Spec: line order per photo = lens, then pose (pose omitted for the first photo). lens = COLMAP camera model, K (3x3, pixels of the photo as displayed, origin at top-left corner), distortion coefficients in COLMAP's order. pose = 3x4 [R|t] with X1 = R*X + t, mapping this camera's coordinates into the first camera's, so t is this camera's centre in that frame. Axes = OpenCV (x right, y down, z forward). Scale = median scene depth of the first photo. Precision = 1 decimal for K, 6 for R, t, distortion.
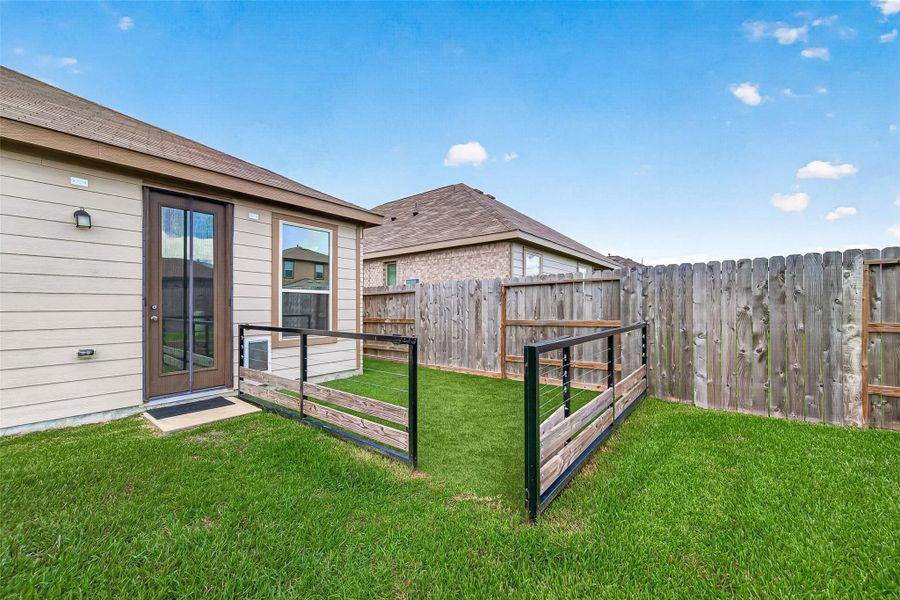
lens RADIAL K [[350.8, 0, 458.6], [0, 350.8, 313.1], [0, 0, 1]] dist [0.001375, 0.000509]
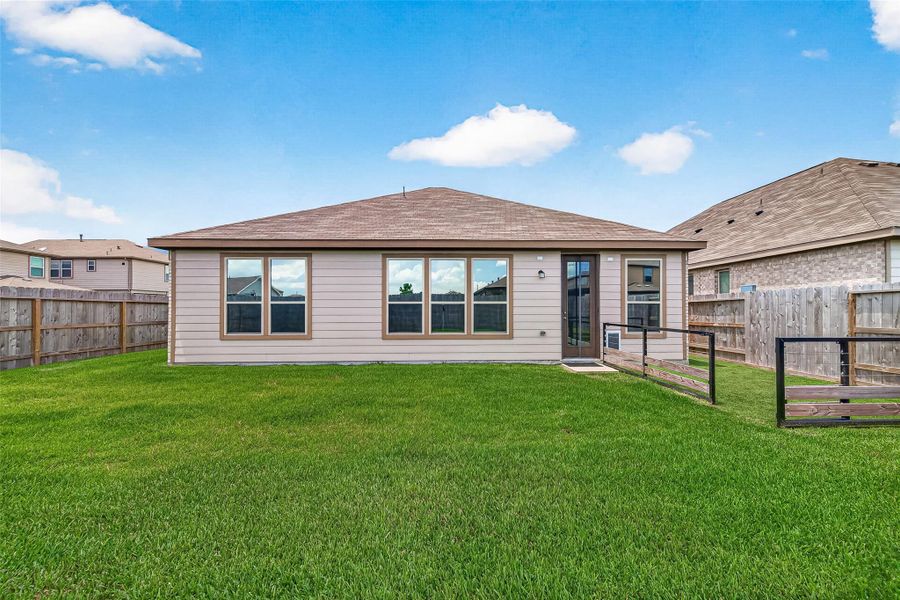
lens RADIAL K [[350.8, 0, 442.7], [0, 350.8, 298.5], [0, 0, 1]] dist [0.001375, 0.000509]
pose [[0.618350, -0.022869, -0.785570, 0.239805], [-0.015311, 0.999036, -0.041135, -0.003638], [0.785754, 0.037463, 0.617404, -0.666797]]
